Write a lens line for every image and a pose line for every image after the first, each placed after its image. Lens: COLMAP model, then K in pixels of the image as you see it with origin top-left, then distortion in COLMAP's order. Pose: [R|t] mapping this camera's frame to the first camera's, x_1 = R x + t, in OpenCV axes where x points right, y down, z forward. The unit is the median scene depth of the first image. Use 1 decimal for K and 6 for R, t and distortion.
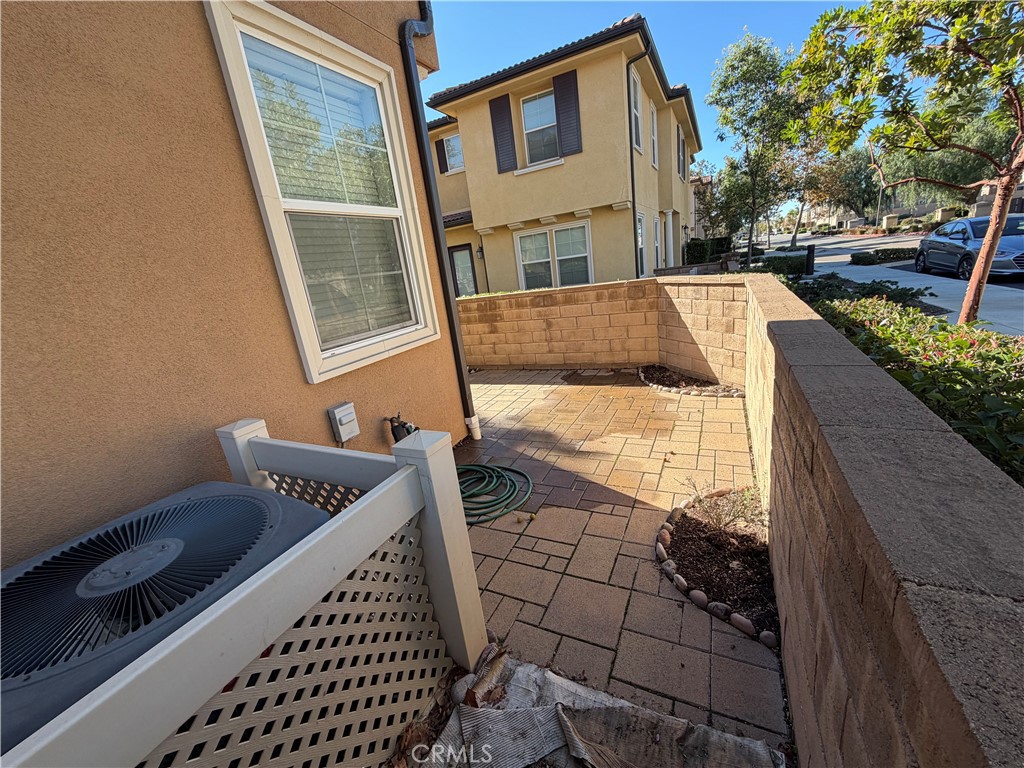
lens RADIAL K [[408.5, 0, 511.7], [0, 408.5, 382.7], [0, 0, 1]] dist [-0.007615, 0.000687]
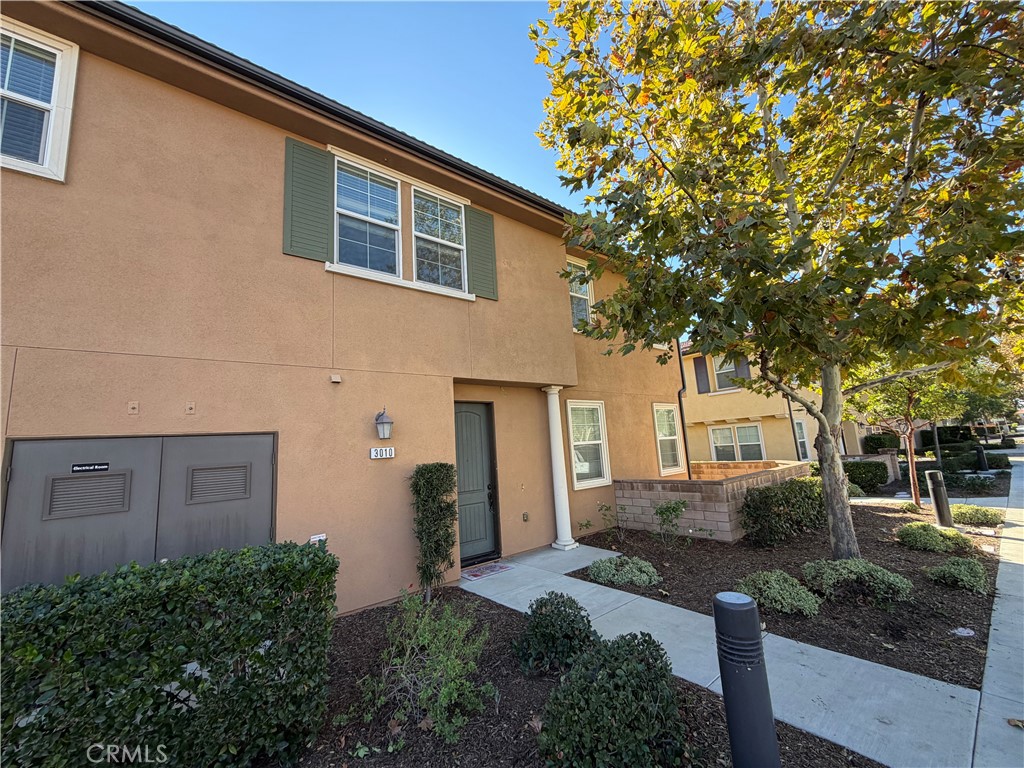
lens RADIAL K [[408.5, 0, 511.7], [0, 408.5, 385.1], [0, 0, 1]] dist [-0.007615, 0.000687]
pose [[0.905361, 0.005307, -0.424610, -0.020796], [-0.167687, 0.923125, -0.346008, 0.251218], [0.390132, 0.384464, 0.836651, -1.058830]]
